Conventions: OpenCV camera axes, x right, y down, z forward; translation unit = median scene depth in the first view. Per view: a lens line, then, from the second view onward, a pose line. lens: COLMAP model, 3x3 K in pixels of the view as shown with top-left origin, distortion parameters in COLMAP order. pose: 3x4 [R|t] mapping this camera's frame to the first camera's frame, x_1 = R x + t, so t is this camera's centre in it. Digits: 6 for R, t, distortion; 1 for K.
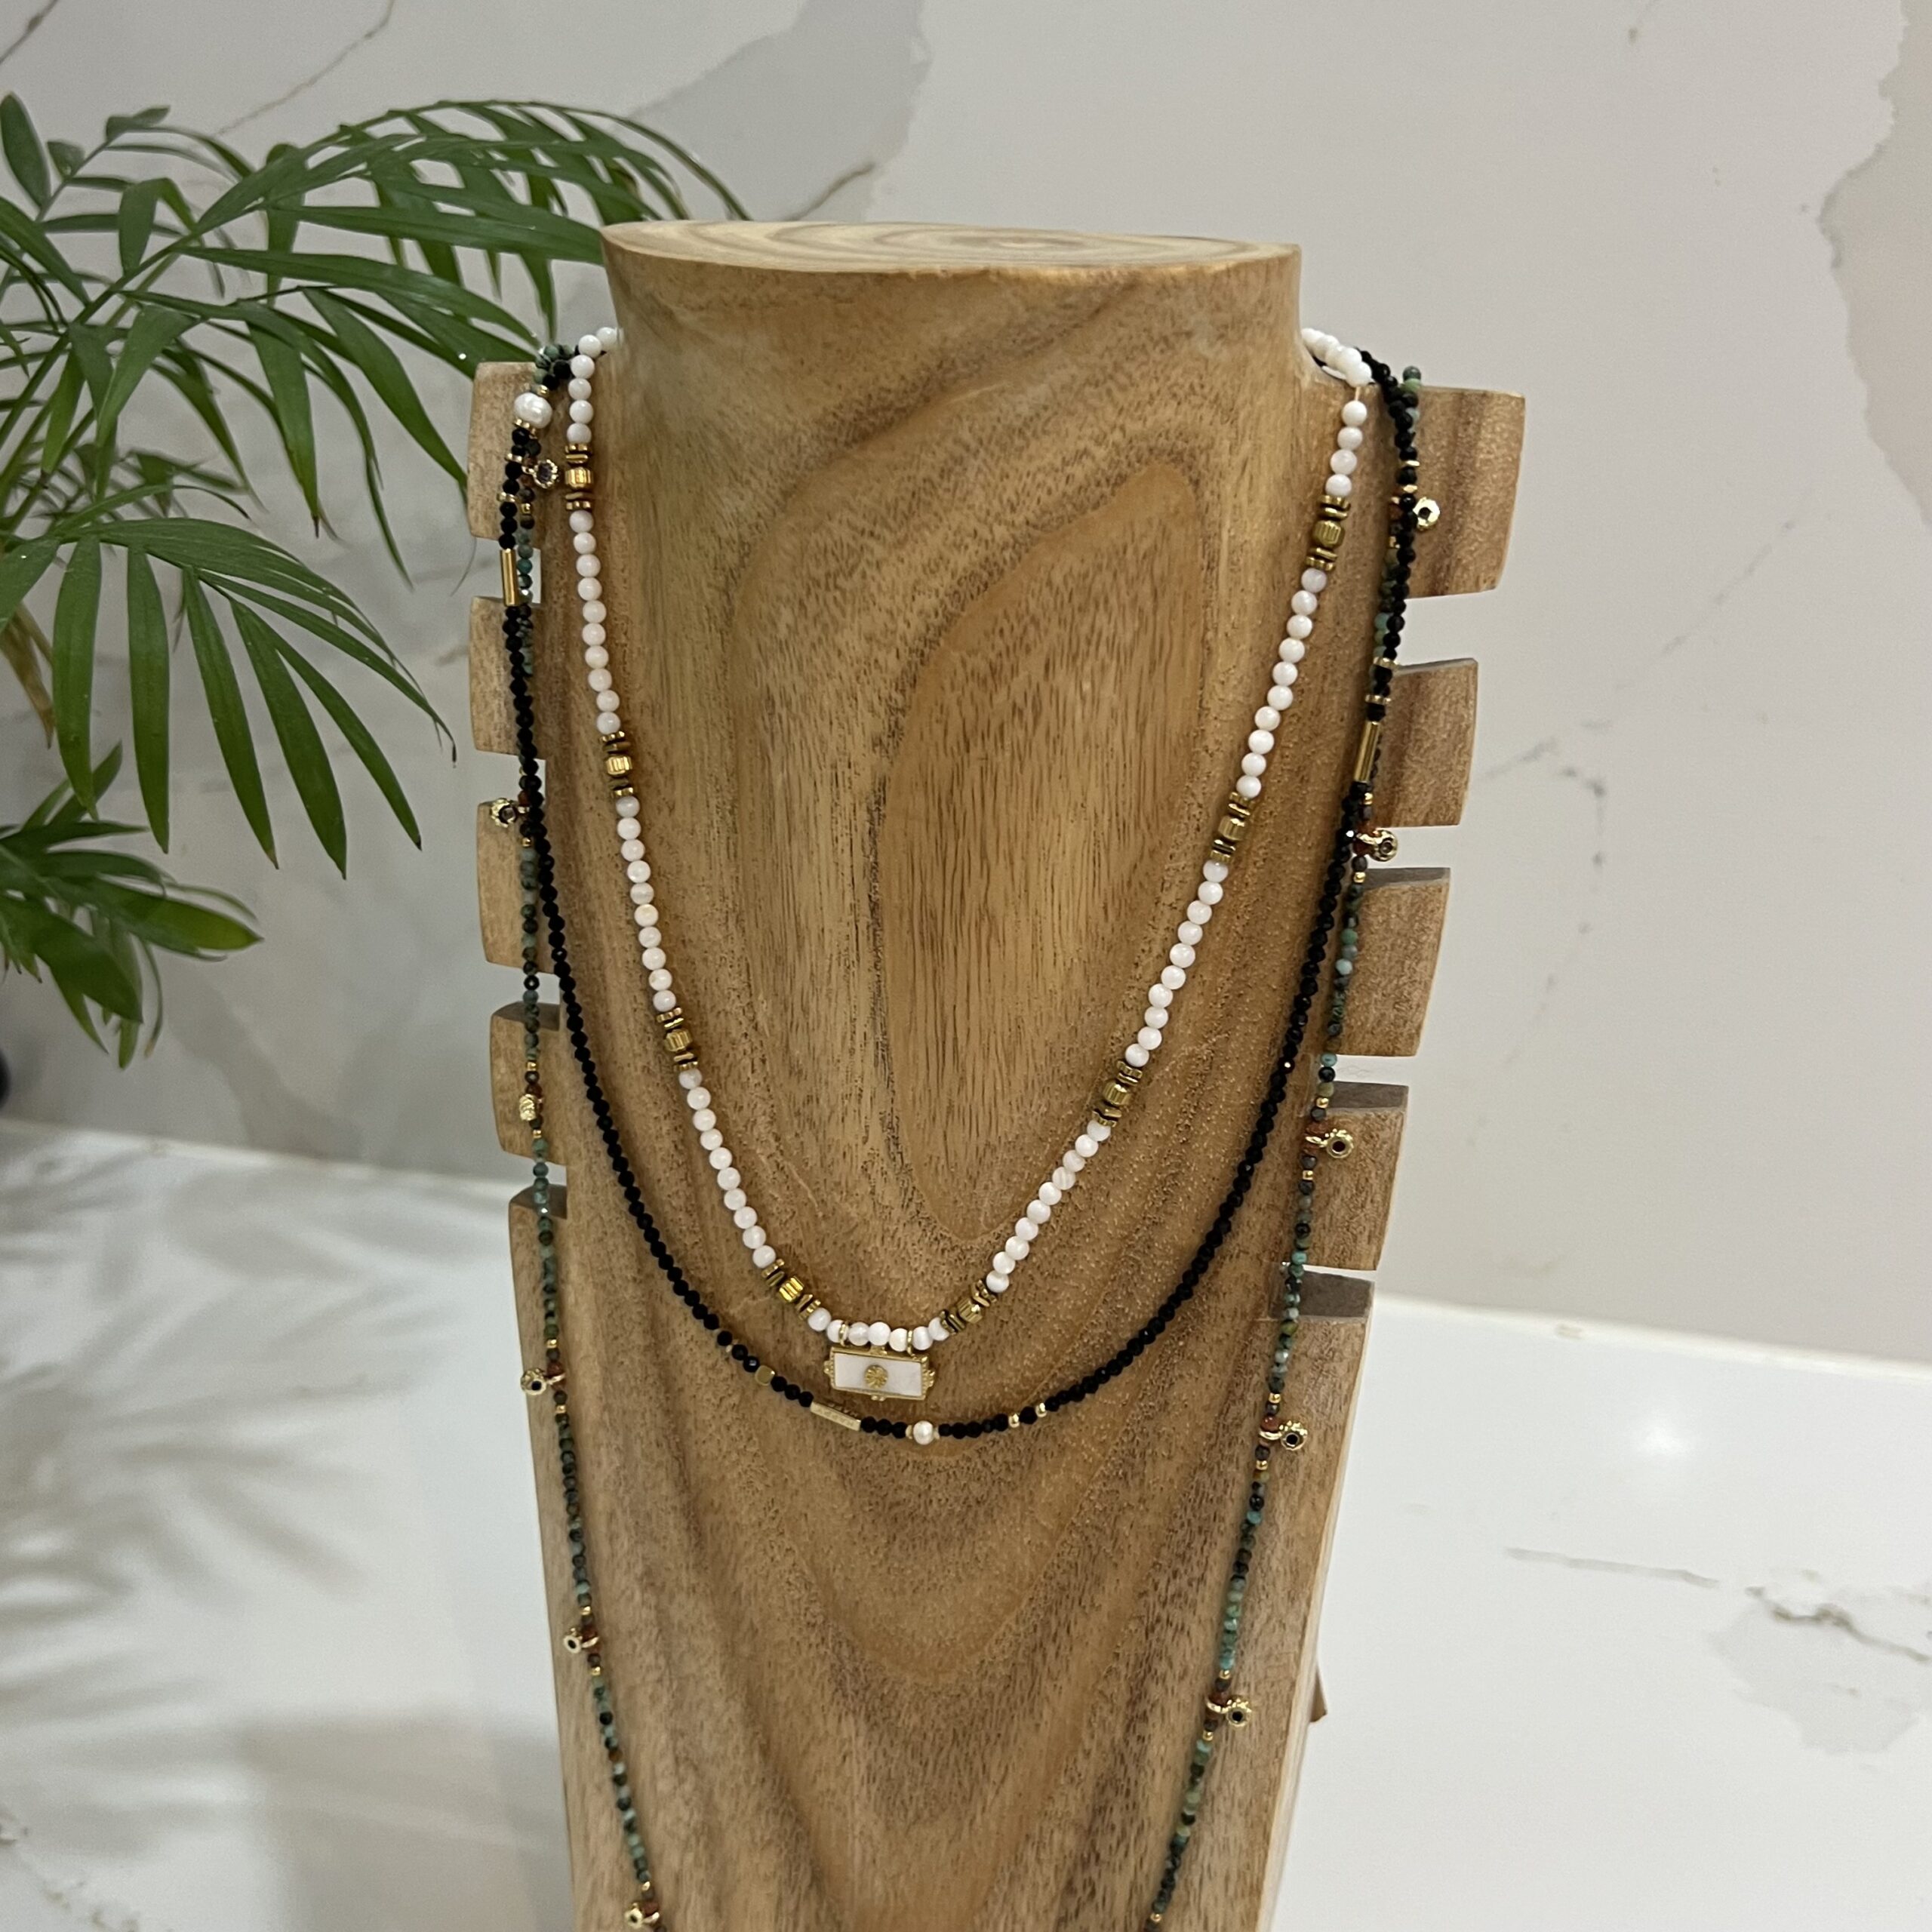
lens RADIAL K [[2335.7, 0, 971.1], [0, 2335.7, 975.0], [0, 0, 1]] dist [0.197991, -0.784269]
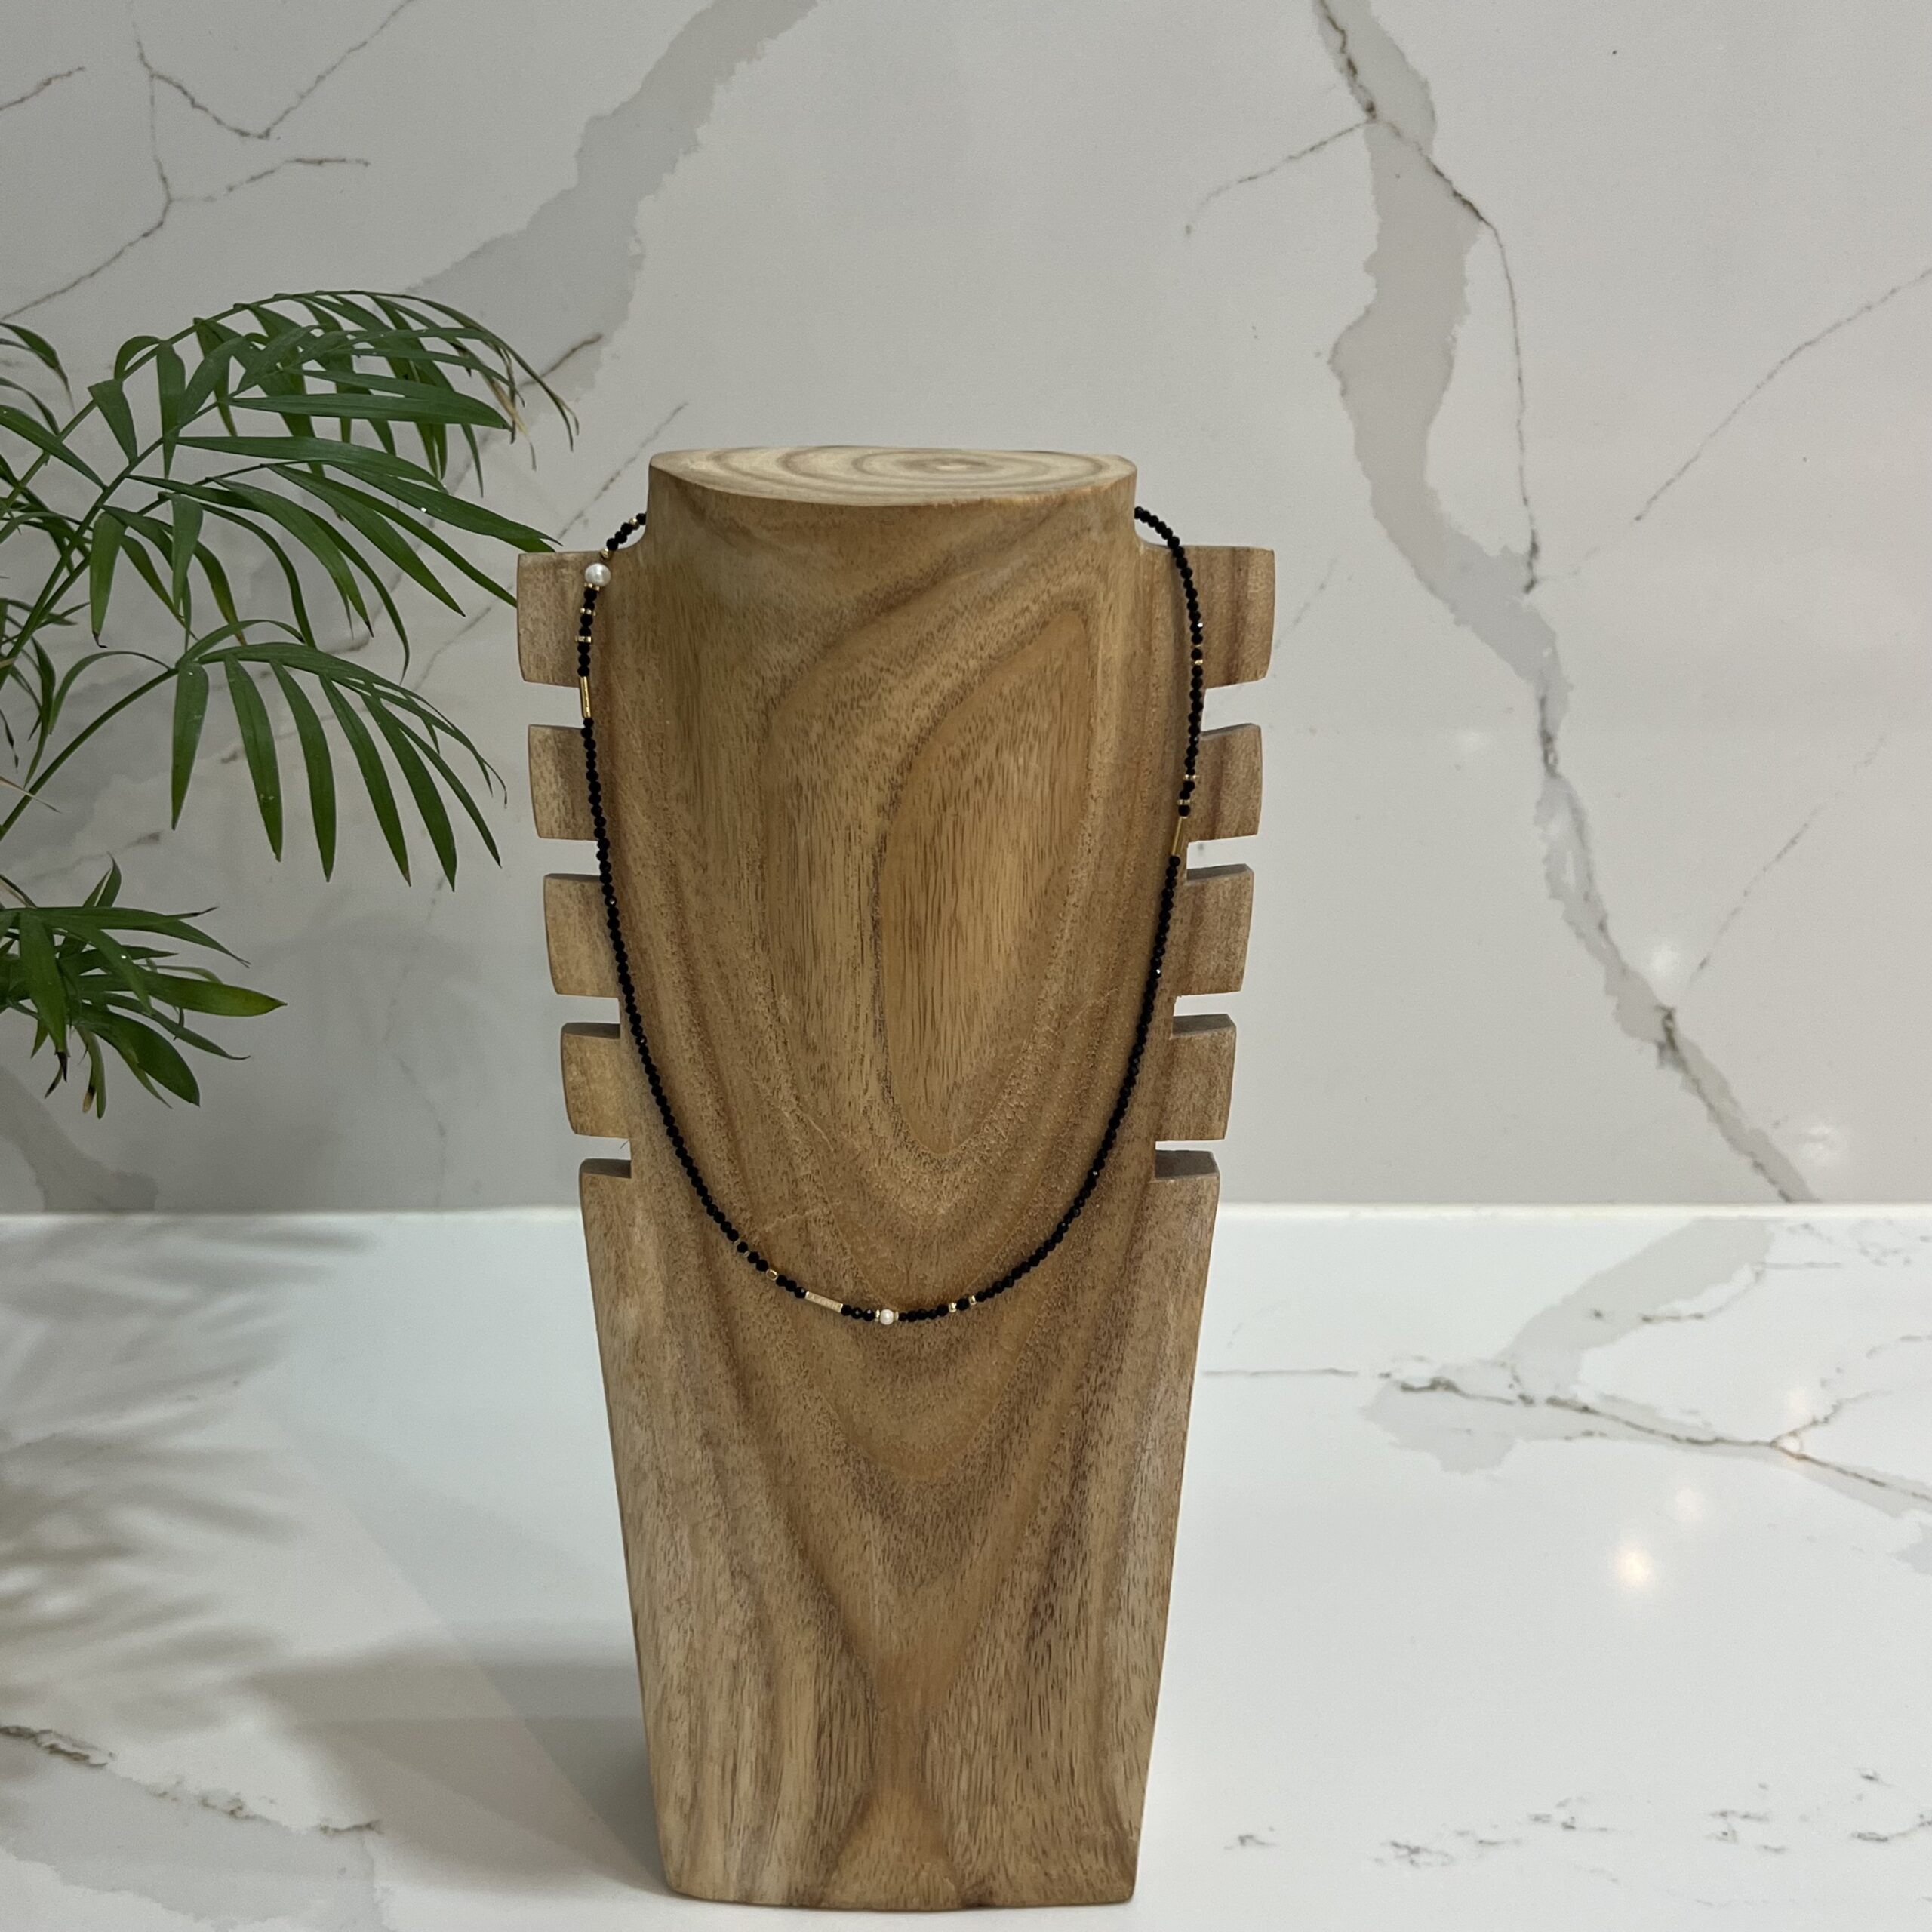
lens RADIAL K [[2335.7, 0, 971.1], [0, 2335.7, 975.0], [0, 0, 1]] dist [0.197991, -0.784269]
pose [[0.965974, -0.094985, 0.240567, -0.327967], [0.098146, 0.995171, -0.001164, 0.009193], [-0.239295, 0.024735, 0.970632, -0.395896]]
